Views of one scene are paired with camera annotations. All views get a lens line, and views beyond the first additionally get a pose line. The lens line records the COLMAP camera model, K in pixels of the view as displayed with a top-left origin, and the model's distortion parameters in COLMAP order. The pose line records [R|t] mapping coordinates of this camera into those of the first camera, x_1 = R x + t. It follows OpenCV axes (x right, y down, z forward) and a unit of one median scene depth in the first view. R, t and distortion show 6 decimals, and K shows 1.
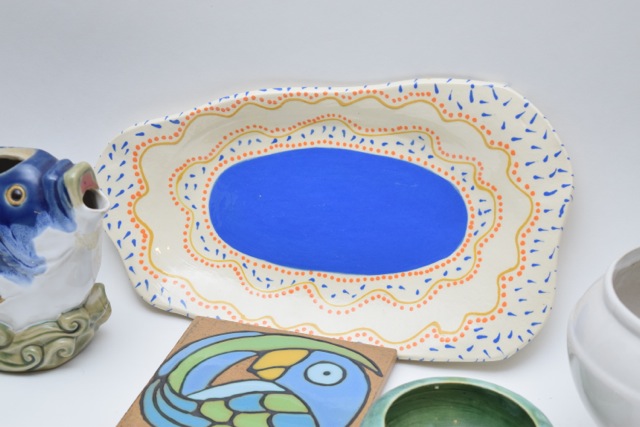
lens RADIAL K [[1430.0, 0, 325.1], [0, 1430.0, 212.1], [0, 0, 1]] dist [0.067442, 0.000000]
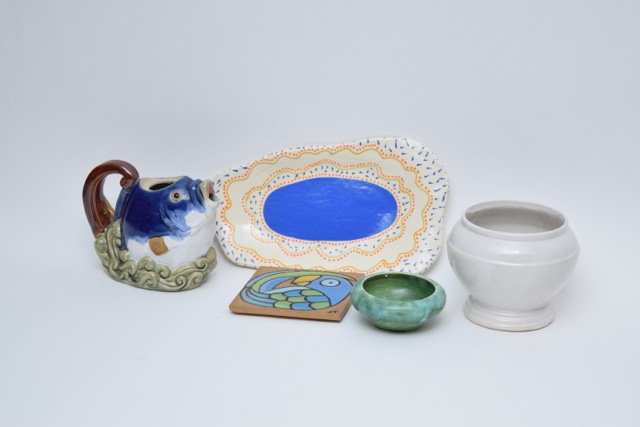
lens RADIAL K [[1430.0, 0, 322.5], [0, 1430.0, 216.9], [0, 0, 1]] dist [0.067442, 0.000000]
pose [[0.998135, -0.037712, 0.048002, -0.098698], [0.044585, 0.987483, -0.151293, 0.310878], [-0.041696, 0.153151, 0.987323, -0.941605]]
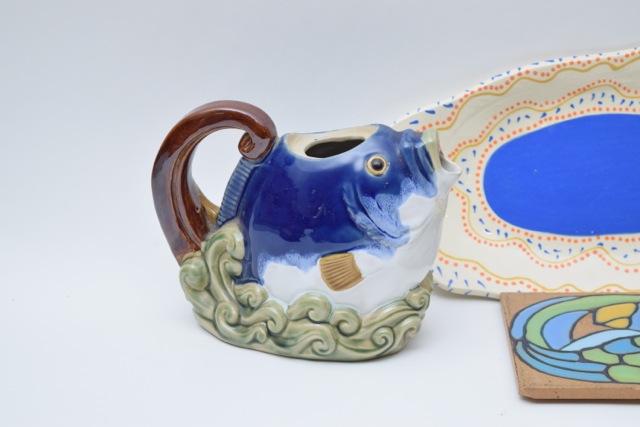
lens RADIAL K [[1430.0, 0, 324.1], [0, 1430.0, 214.0], [0, 0, 1]] dist [0.067442, 0.000000]
pose [[0.965172, -0.107583, 0.238472, -0.452573], [0.138329, 0.983552, -0.116147, 0.120818], [-0.222054, 0.145089, 0.964179, 0.059475]]
